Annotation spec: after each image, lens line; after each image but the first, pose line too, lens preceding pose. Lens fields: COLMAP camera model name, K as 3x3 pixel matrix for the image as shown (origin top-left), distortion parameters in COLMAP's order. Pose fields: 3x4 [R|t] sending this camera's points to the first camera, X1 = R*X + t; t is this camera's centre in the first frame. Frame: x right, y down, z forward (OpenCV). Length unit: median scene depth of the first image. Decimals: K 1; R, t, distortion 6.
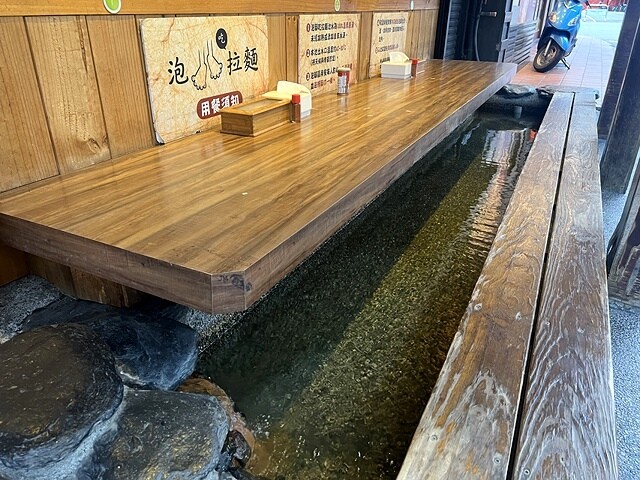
lens RADIAL K [[491.0, 0, 320.0], [0, 491.0, 240.0], [0, 0, 1]] dist [0.043842, -0.041936]
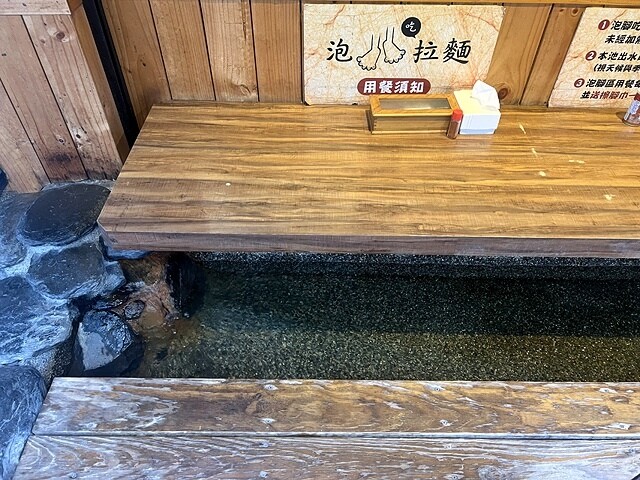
lens RADIAL K [[491.0, 0, 320.0], [0, 491.0, 240.0], [0, 0, 1]] dist [0.043842, -0.041936]
pose [[0.435308, 0.638802, -0.634380, 0.621048], [-0.390718, 0.768878, 0.506129, -0.522601], [0.811077, 0.027541, 0.584290, 0.312121]]
